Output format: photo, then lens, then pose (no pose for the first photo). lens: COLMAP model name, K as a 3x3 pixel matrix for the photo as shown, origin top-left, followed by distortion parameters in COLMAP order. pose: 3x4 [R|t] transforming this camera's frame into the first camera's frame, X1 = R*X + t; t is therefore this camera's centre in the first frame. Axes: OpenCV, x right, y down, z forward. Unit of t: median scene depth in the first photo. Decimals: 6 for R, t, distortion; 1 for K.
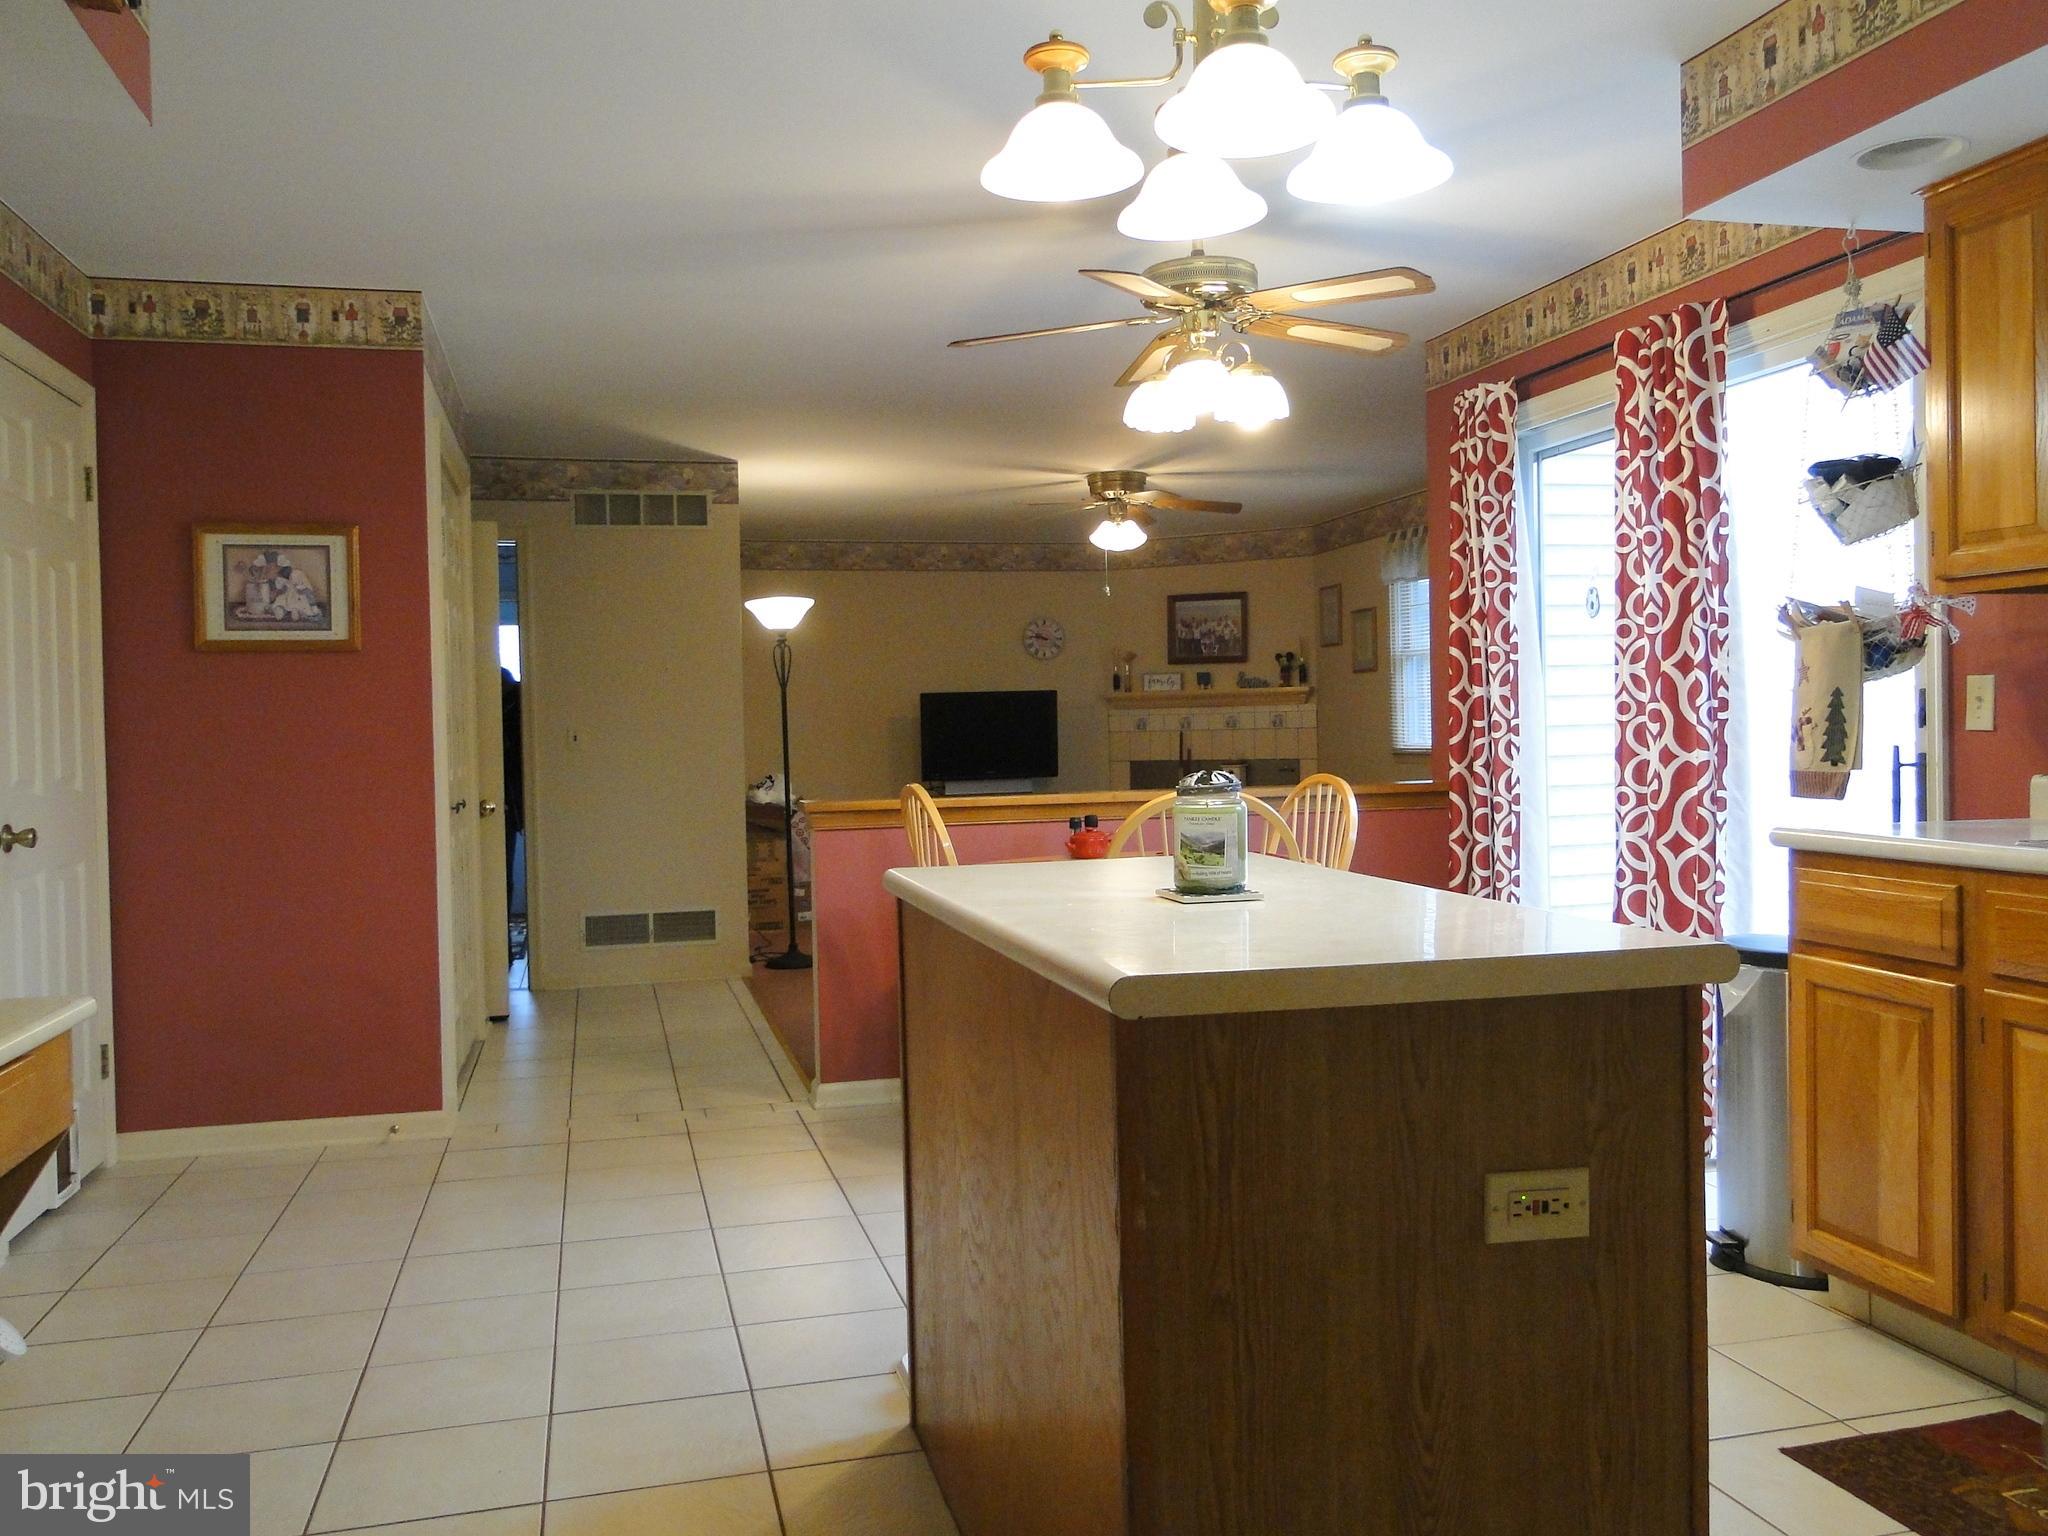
lens RADIAL K [[1690.1, 0, 1027.7], [0, 1690.1, 756.6], [0, 0, 1]] dist [-0.002932, -0.011542]
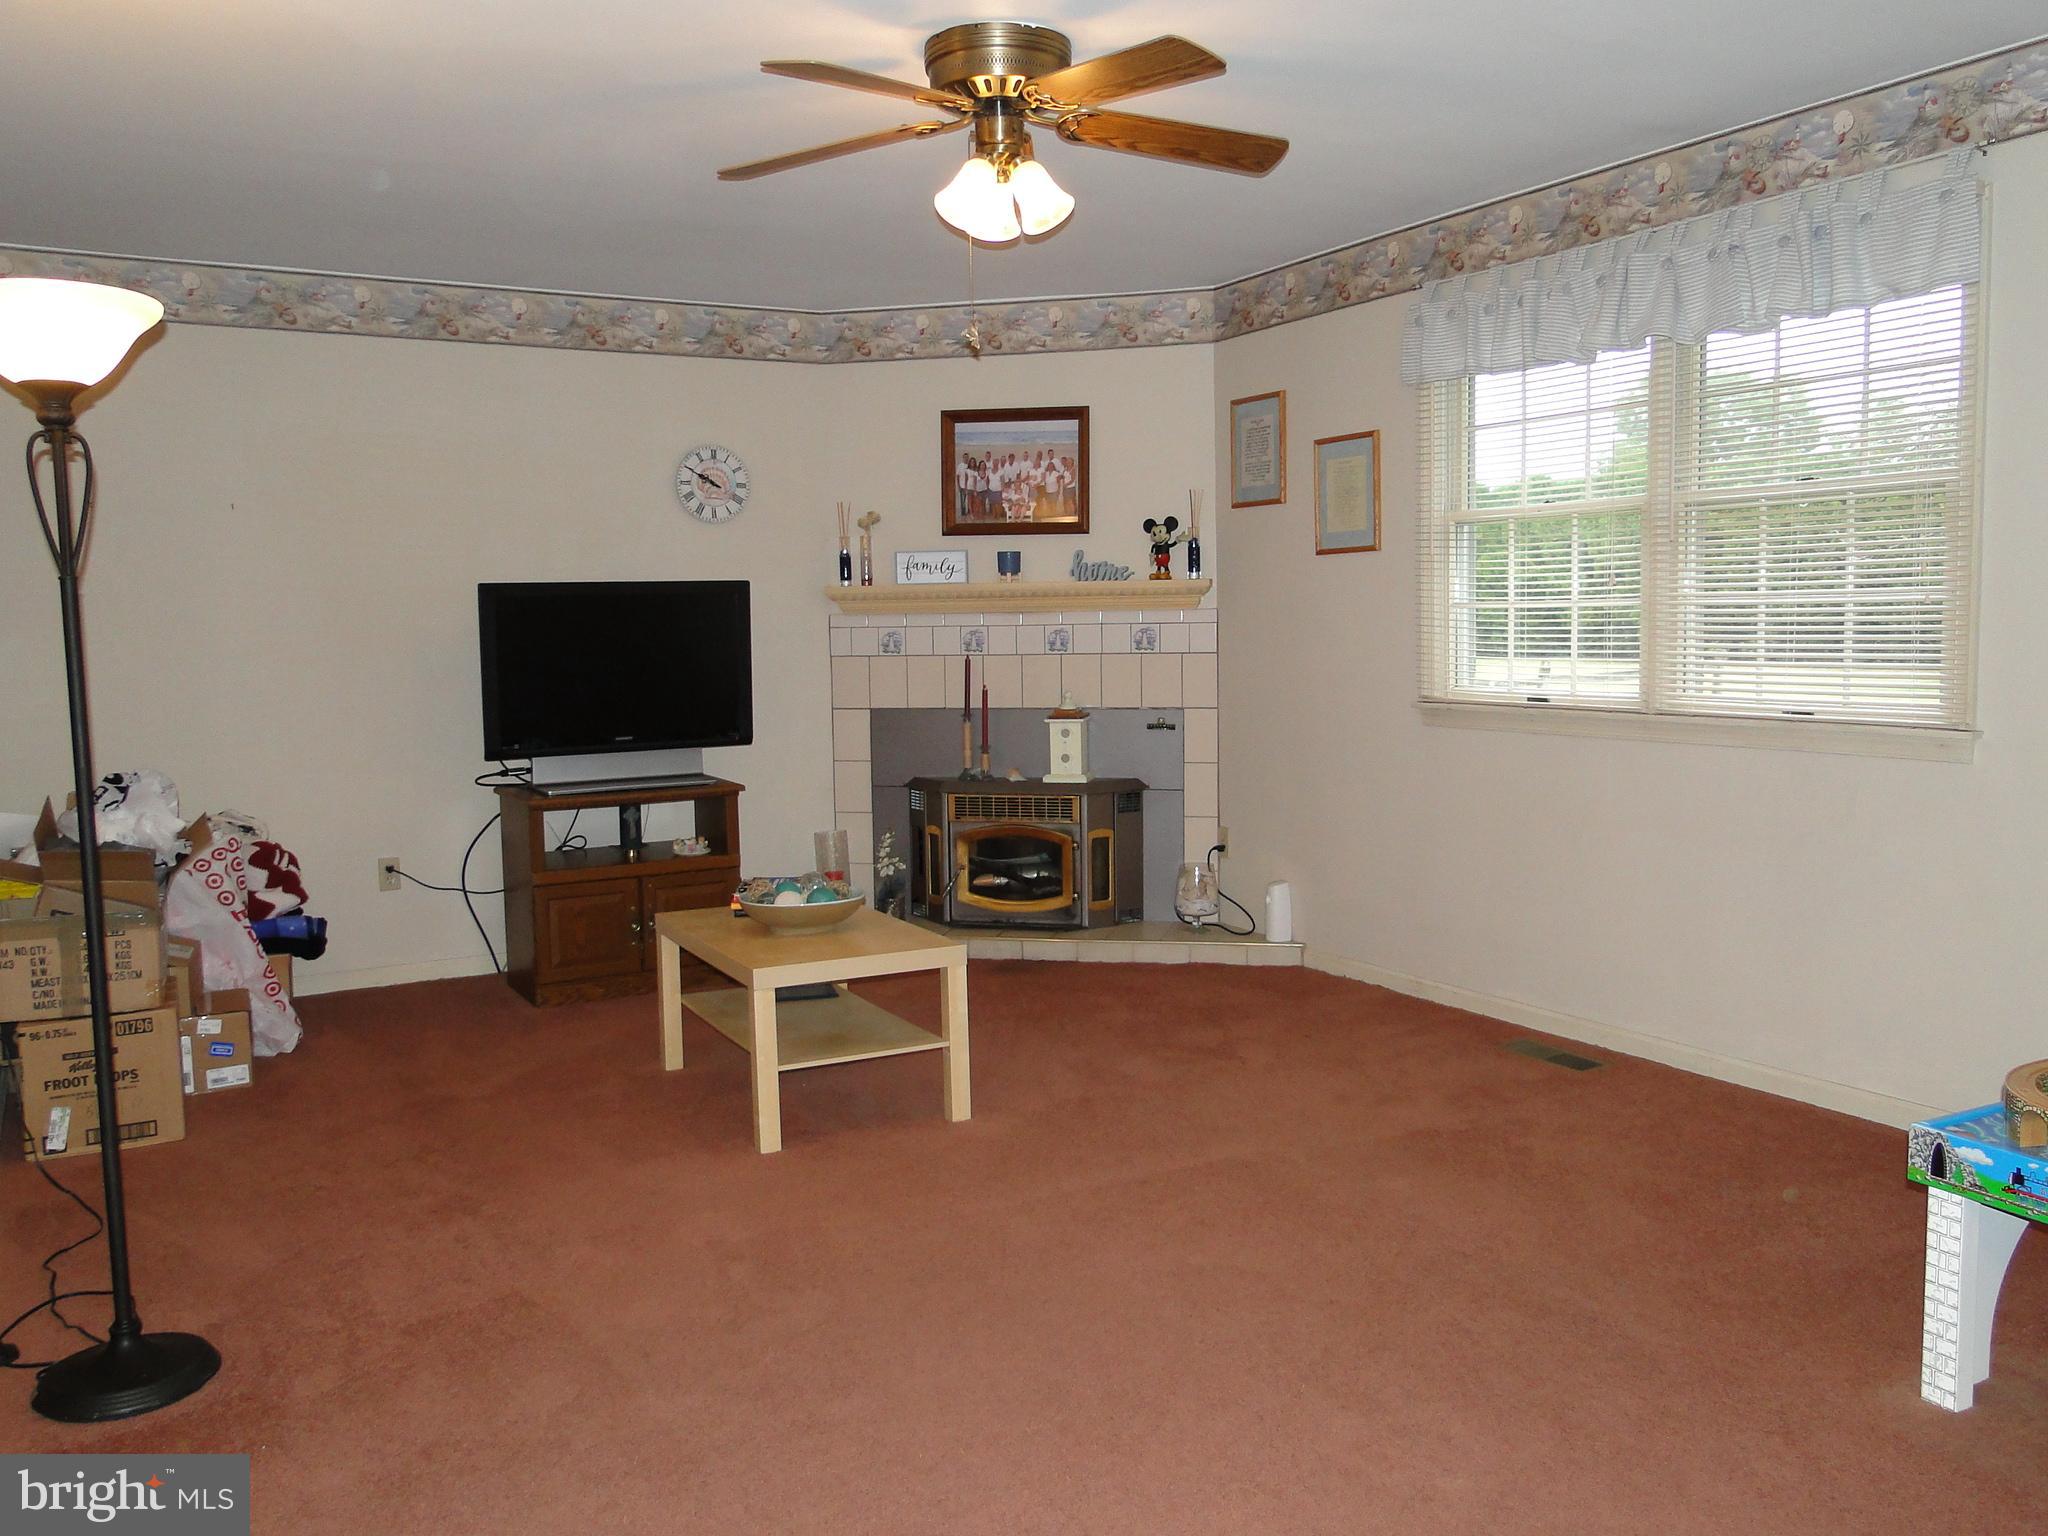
lens RADIAL K [[1690.1, 0, 1027.7], [0, 1690.1, 756.6], [0, 0, 1]] dist [-0.002932, -0.011542]
pose [[0.965597, -0.015129, 0.259604, -0.036063], [-0.001704, 0.997917, 0.064496, -0.018286], [-0.260039, -0.062719, 0.963559, 0.460710]]
